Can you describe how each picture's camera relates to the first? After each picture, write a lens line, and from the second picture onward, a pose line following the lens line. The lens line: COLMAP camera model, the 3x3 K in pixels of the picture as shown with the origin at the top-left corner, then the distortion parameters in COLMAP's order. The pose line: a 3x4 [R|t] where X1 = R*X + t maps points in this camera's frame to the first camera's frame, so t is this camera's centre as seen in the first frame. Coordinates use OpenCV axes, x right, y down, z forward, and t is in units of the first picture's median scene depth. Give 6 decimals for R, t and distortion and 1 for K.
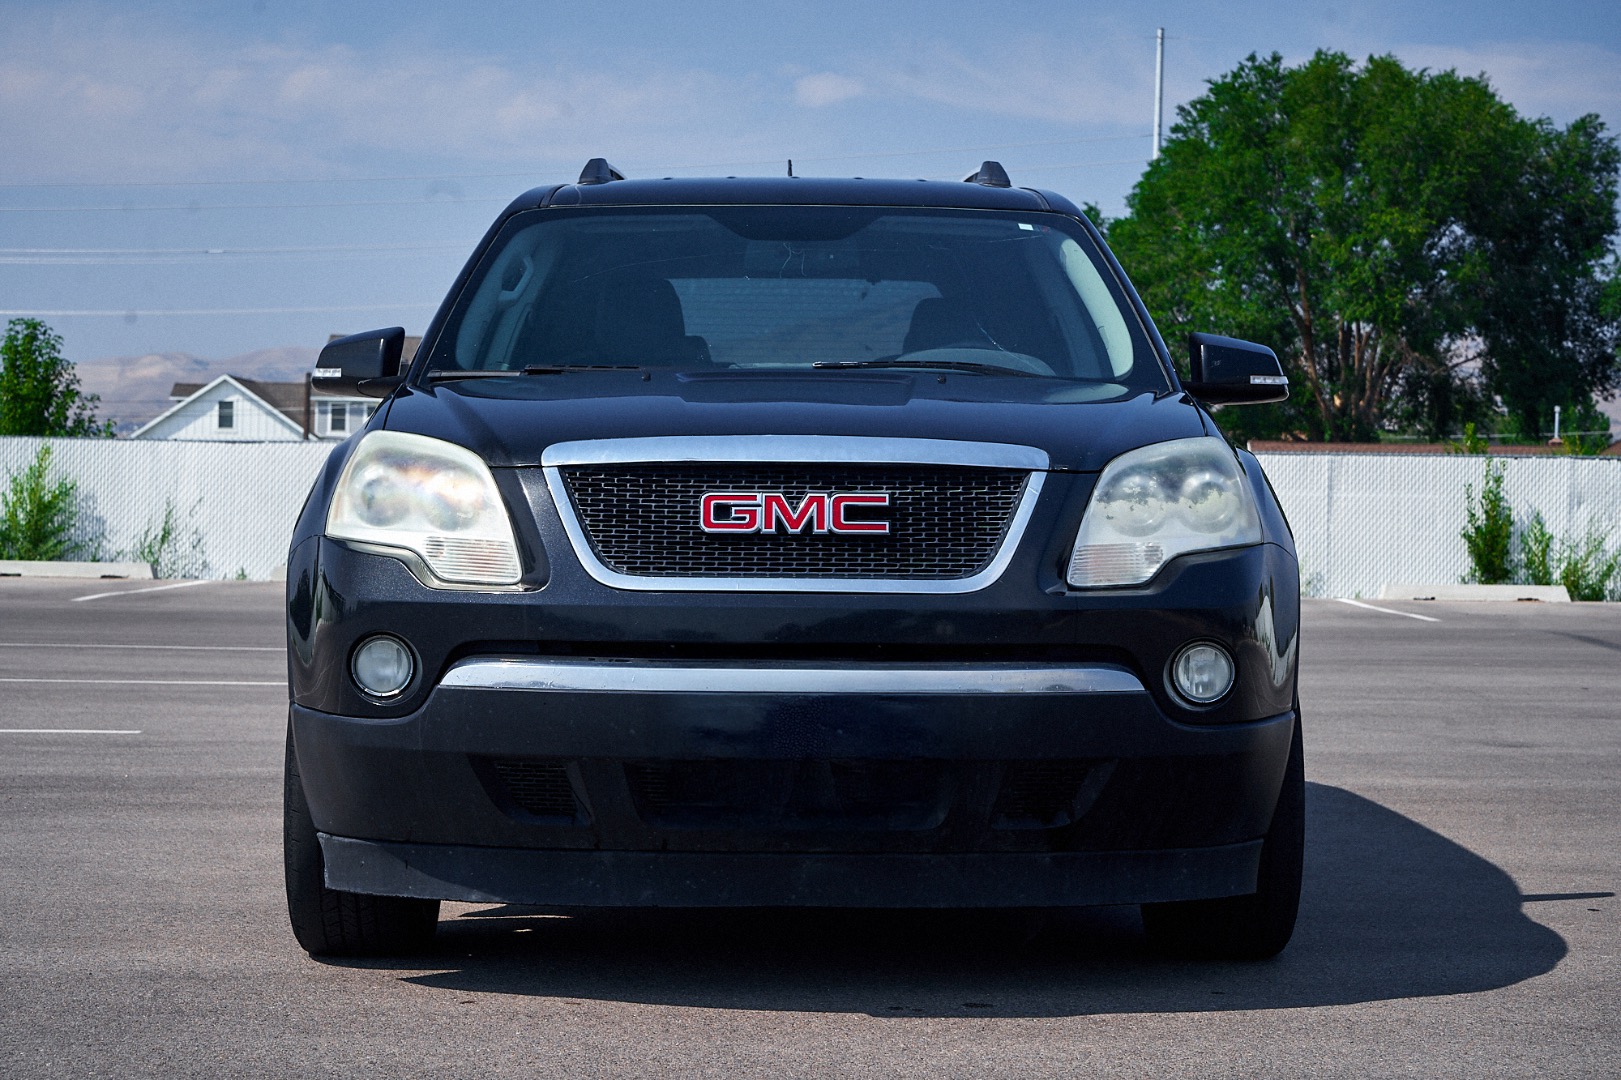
lens RADIAL K [[3391.3, 0, 810.5], [0, 3391.3, 540.0], [0, 0, 1]] dist [-0.024231, -0.418600]
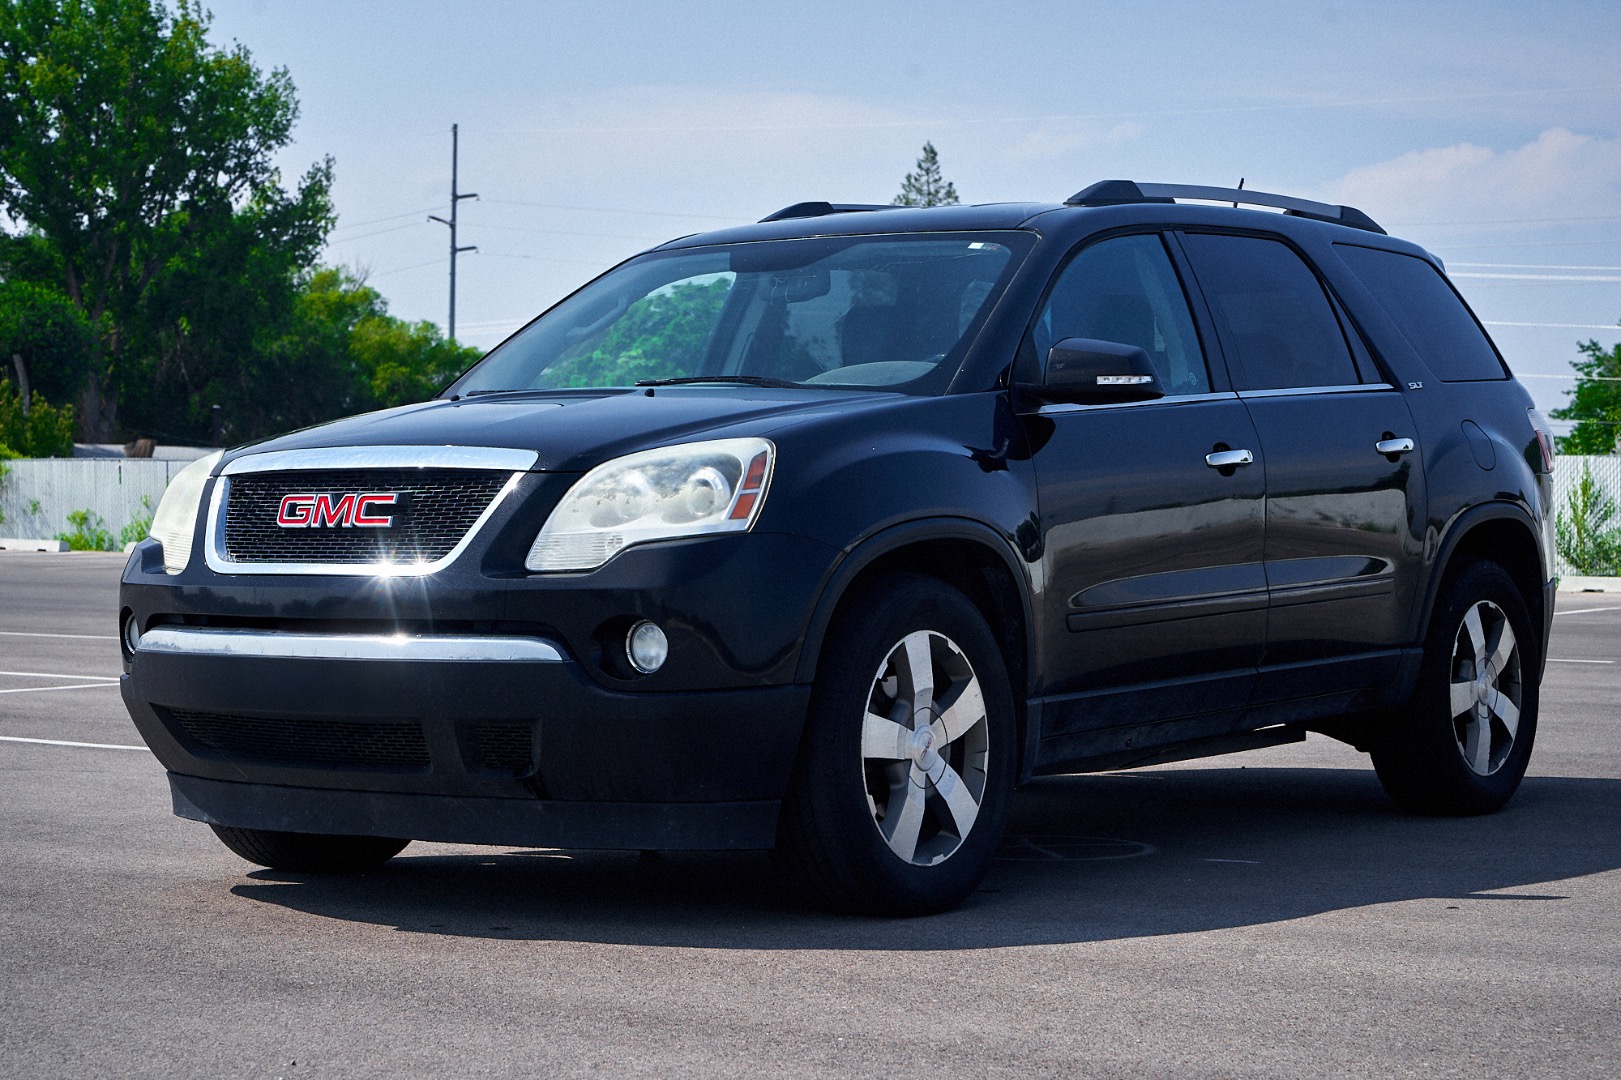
lens RADIAL K [[3391.3, 0, 810.5], [0, 3391.3, 540.0], [0, 0, 1]] dist [-0.024231, -0.418600]
pose [[0.914465, -0.011043, -0.404515, 0.636340], [0.010519, 0.999938, -0.003520, 0.008628], [0.404529, -0.001036, 0.914525, -0.036072]]
